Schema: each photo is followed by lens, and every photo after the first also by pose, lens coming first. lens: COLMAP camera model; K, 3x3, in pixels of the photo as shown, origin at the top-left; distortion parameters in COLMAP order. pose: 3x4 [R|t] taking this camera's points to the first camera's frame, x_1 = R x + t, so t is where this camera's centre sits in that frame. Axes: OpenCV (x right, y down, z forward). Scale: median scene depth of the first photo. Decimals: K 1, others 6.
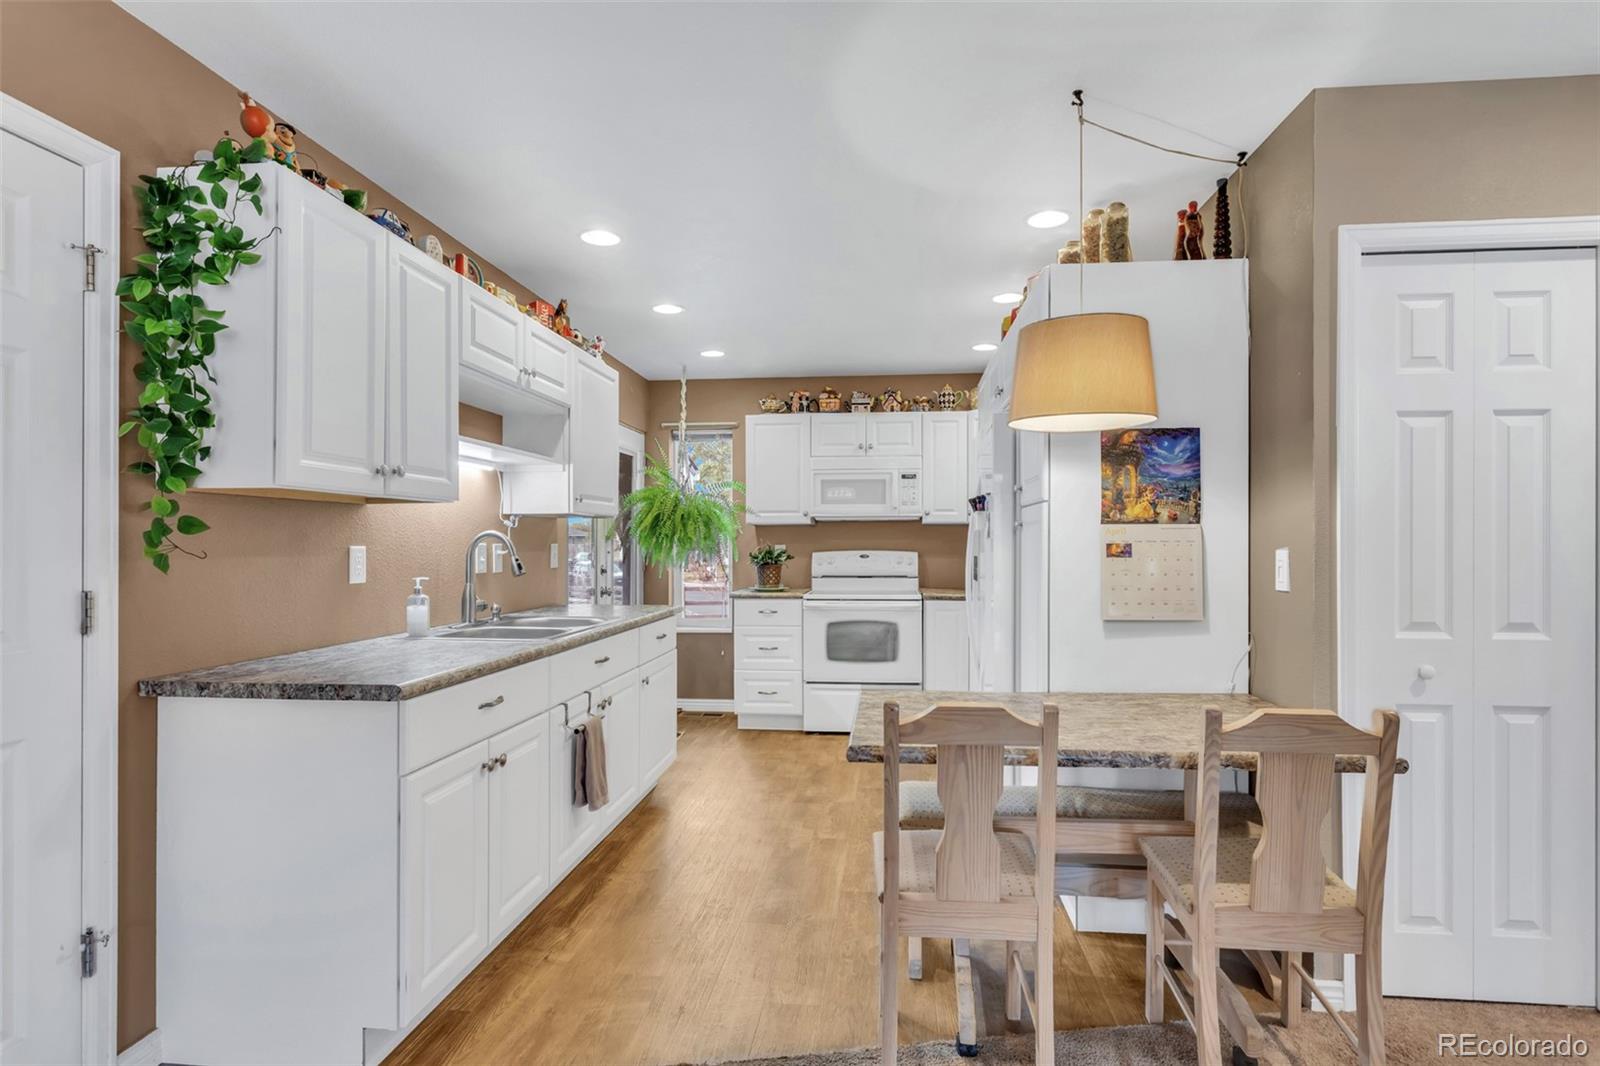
lens RADIAL K [[801.4, 0, 804.0], [0, 801.4, 537.9], [0, 0, 1]] dist [-0.005786, 0.000924]
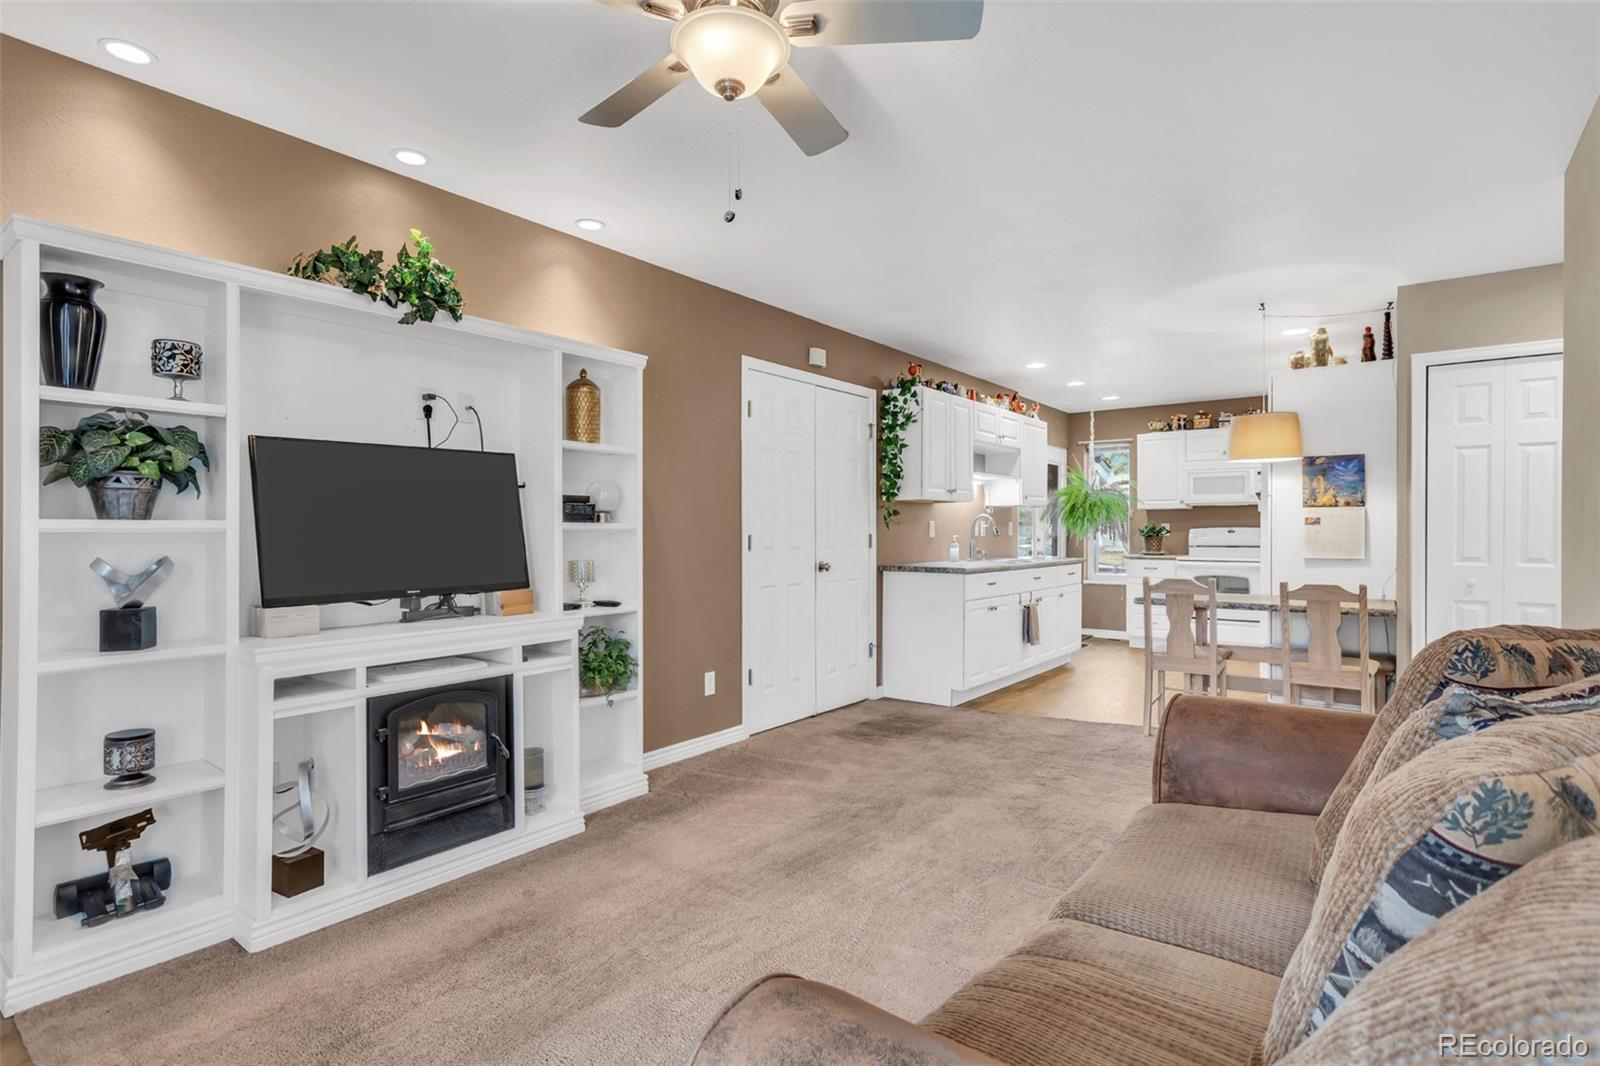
lens RADIAL K [[801.4, 0, 804.0], [0, 801.4, 537.9], [0, 0, 1]] dist [-0.005786, 0.000924]
pose [[0.861482, 0.004854, -0.507765, 0.311666], [0.003998, 0.999858, 0.016342, 0.018765], [0.507772, -0.016109, 0.861341, -1.213727]]
